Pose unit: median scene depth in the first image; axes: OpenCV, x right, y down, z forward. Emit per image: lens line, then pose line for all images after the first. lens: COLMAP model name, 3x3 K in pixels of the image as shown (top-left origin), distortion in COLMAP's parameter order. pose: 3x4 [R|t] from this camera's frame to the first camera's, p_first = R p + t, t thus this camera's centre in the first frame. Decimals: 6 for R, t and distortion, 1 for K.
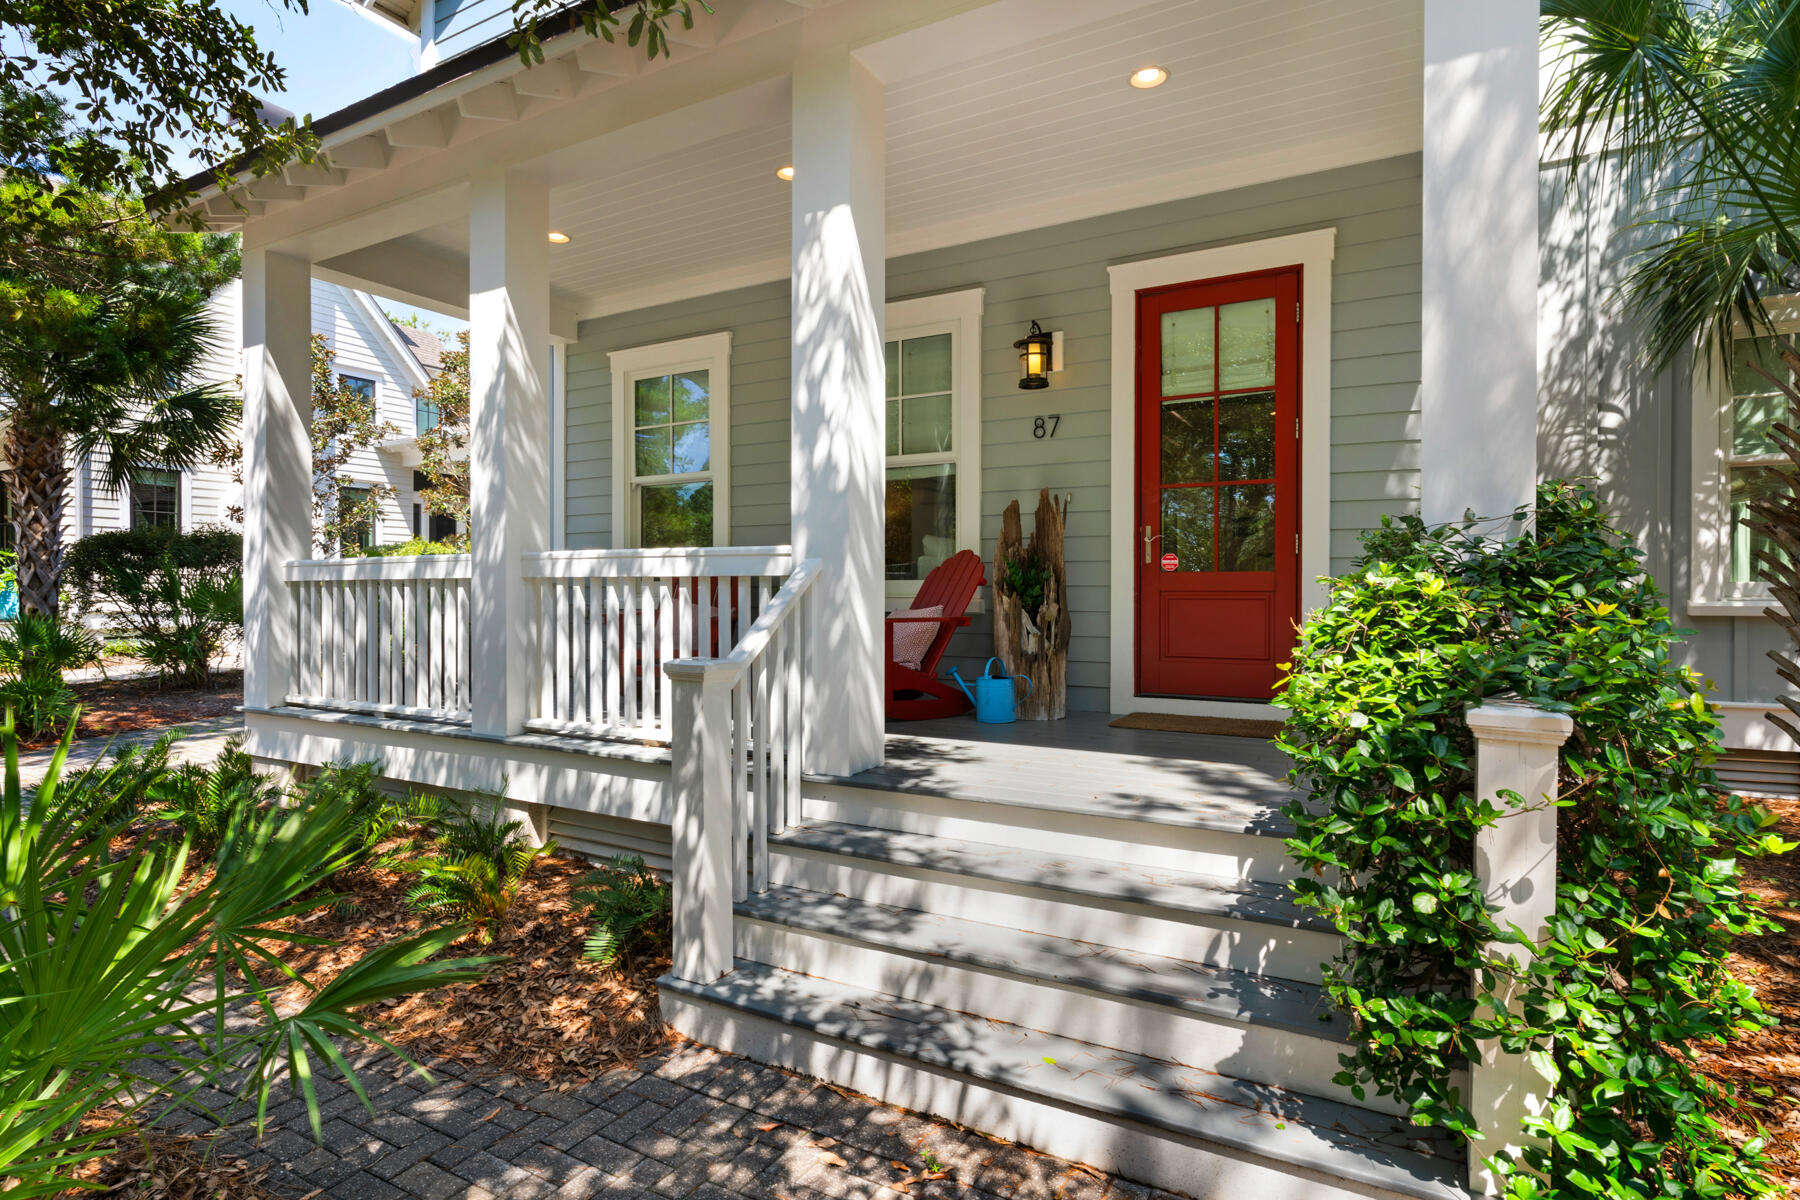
lens RADIAL K [[937.5, 0, 903.8], [0, 937.5, 610.1], [0, 0, 1]] dist [0.004927, -0.000097]
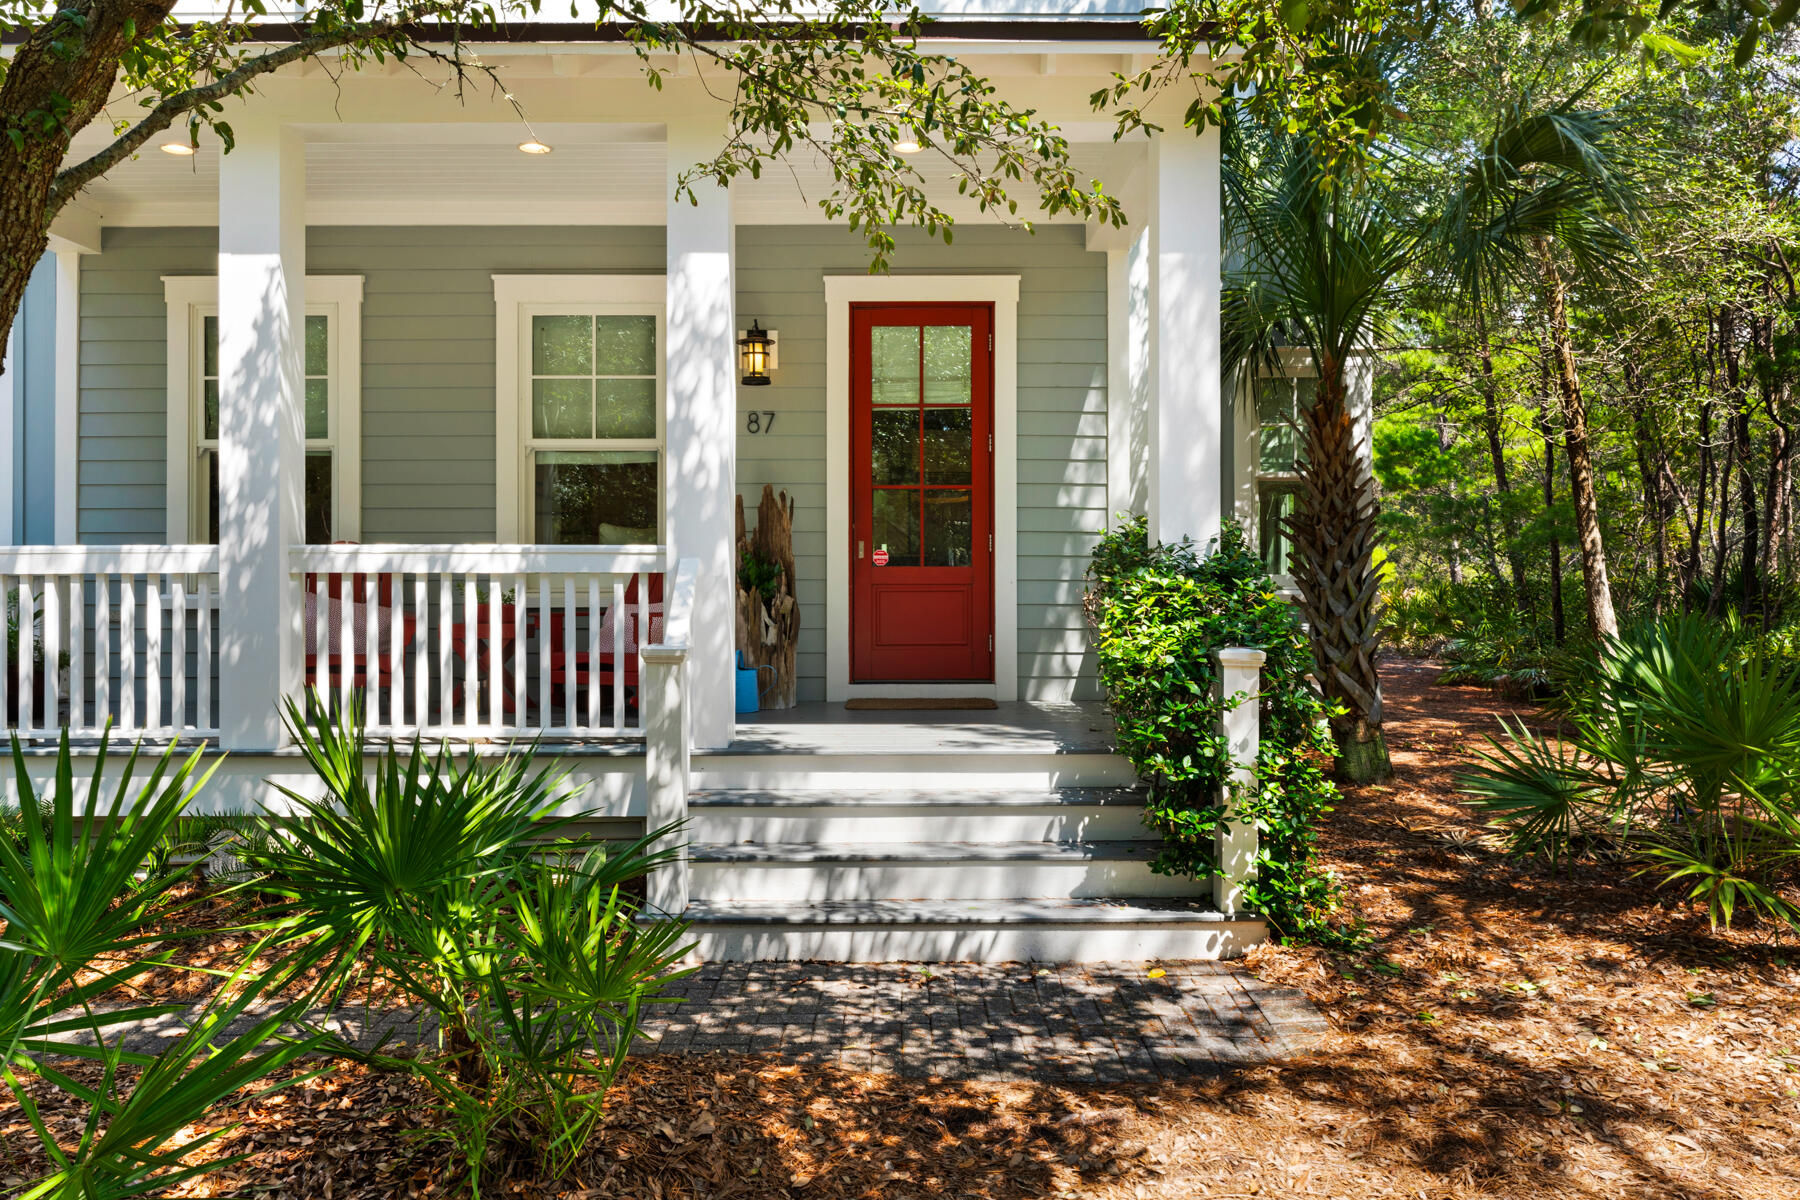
lens RADIAL K [[1357.3, 0, 900.8], [0, 1357.3, 595.3], [0, 0, 1]] dist [-0.012483, -0.001390]
pose [[0.877523, -0.003864, 0.479519, -0.634408], [0.008977, 0.999925, -0.008371, 0.007238], [-0.479451, 0.011651, 0.877491, -0.537912]]
